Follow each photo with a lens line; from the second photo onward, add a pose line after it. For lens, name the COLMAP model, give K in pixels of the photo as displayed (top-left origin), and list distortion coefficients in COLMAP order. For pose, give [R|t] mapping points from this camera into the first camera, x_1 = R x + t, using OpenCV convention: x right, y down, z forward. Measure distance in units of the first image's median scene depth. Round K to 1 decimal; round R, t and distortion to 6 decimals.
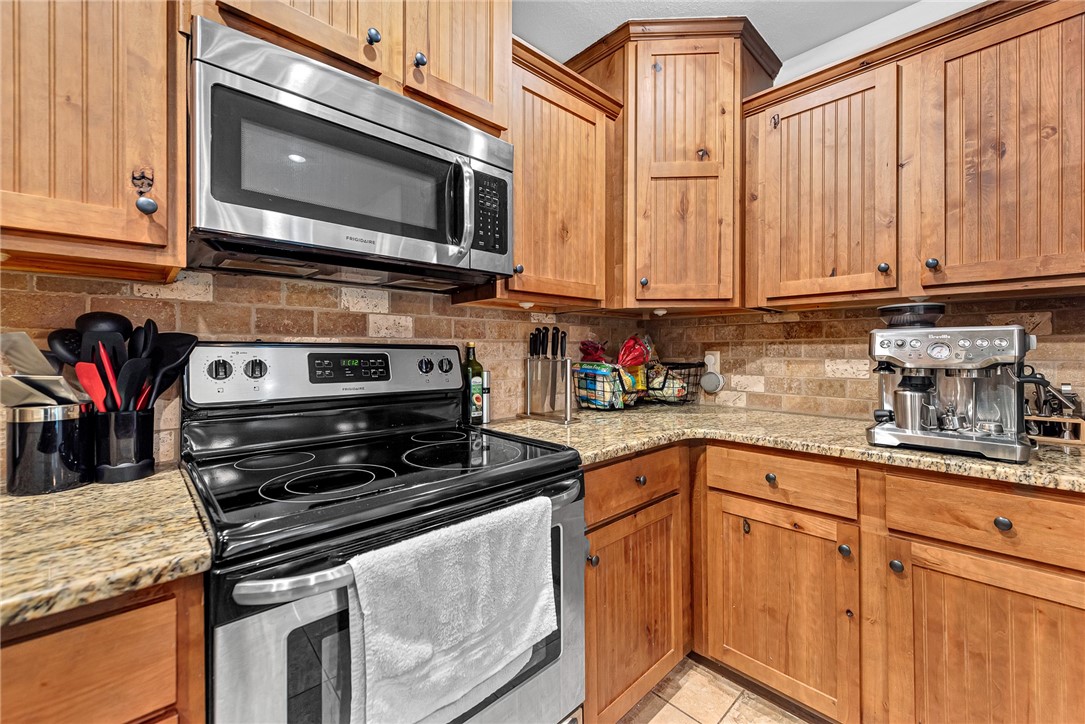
lens RADIAL K [[439.6, 0, 546.3], [0, 439.6, 350.2], [0, 0, 1]] dist [0.002441, 0.000019]
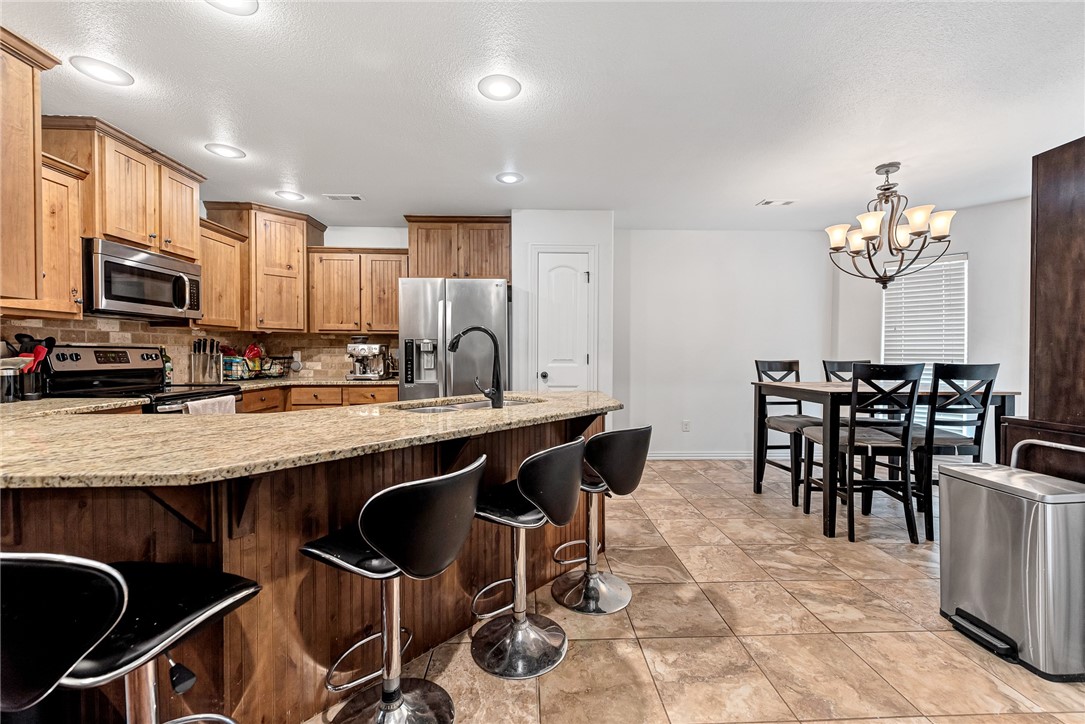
lens RADIAL K [[428.1, 0, 540.2], [0, 428.1, 361.8], [0, 0, 1]] dist [0.004316, -0.000488]
pose [[0.666631, -0.013705, 0.745262, -0.604672], [-0.004195, 0.999746, 0.022137, 0.005752], [-0.745376, -0.017884, 0.666405, -1.996847]]
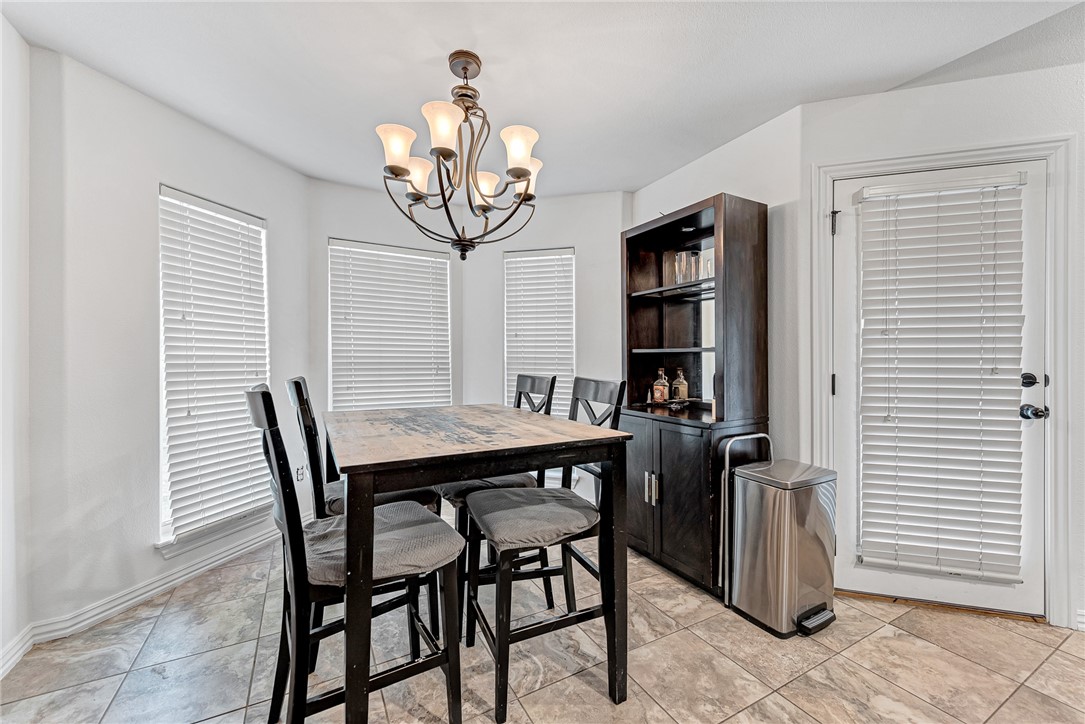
lens RADIAL K [[428.1, 0, 540.2], [0, 428.1, 361.8], [0, 0, 1]] dist [0.004316, -0.000488]
pose [[-0.966435, -0.002977, 0.256893, 1.722866], [-0.002596, 0.999995, 0.001825, -0.004298], [-0.256897, 0.001096, -0.966438, -0.551776]]
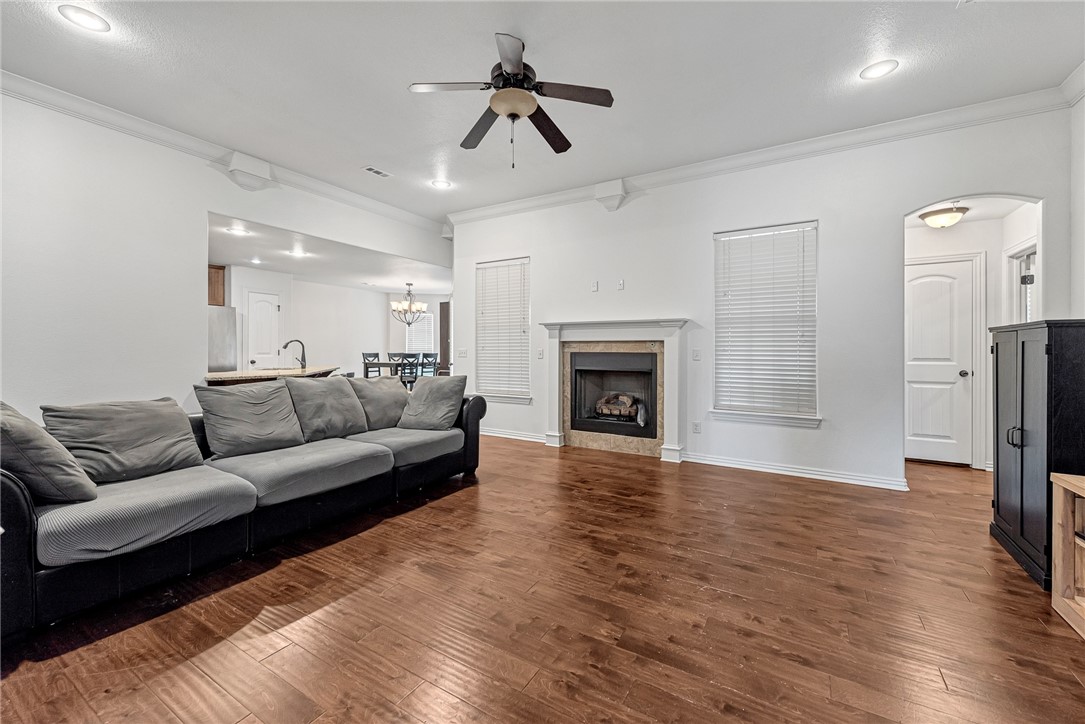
lens RADIAL K [[433.6, 0, 542.7], [0, 433.6, 354.4], [0, 0, 1]] dist [0.017244, -0.006563]
pose [[-0.262827, -0.010025, 0.964791, -4.469709], [-0.006210, 0.999943, 0.008699, 0.003594], [-0.964823, -0.003705, -0.262874, -2.055282]]
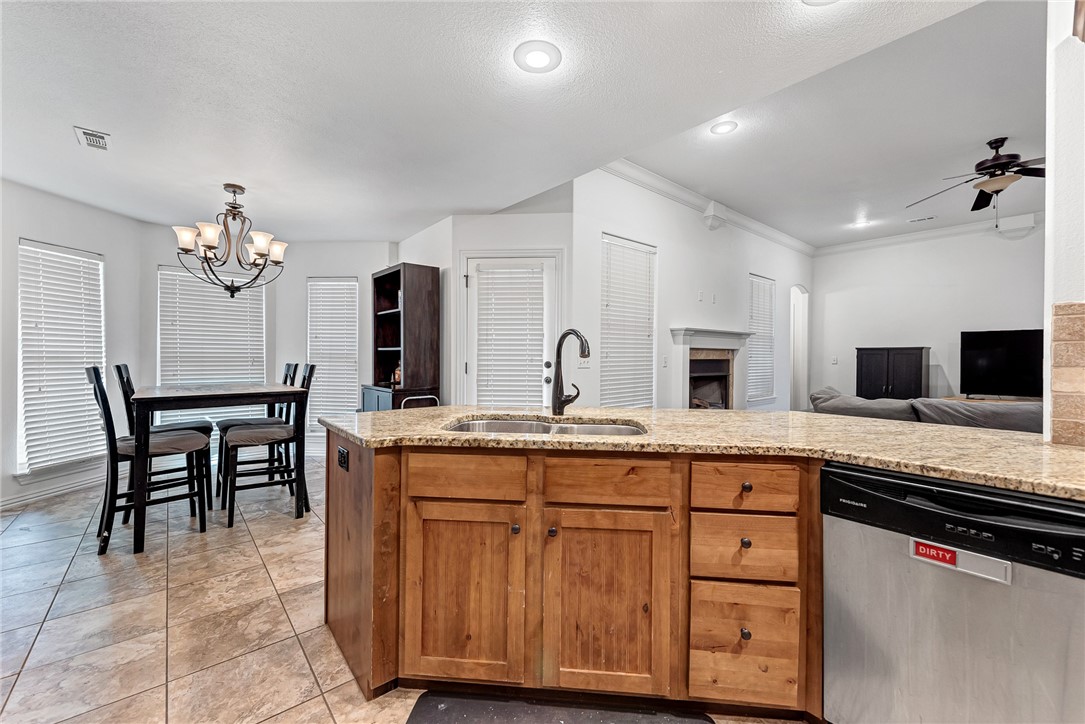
lens RADIAL K [[433.6, 0, 542.7], [0, 433.6, 354.4], [0, 0, 1]] dist [0.017244, -0.006563]
pose [[-0.998431, -0.003490, 0.055885, 0.374053], [-0.003896, 0.999967, -0.007156, 0.005658], [-0.055858, -0.007363, -0.998412, 0.600567]]
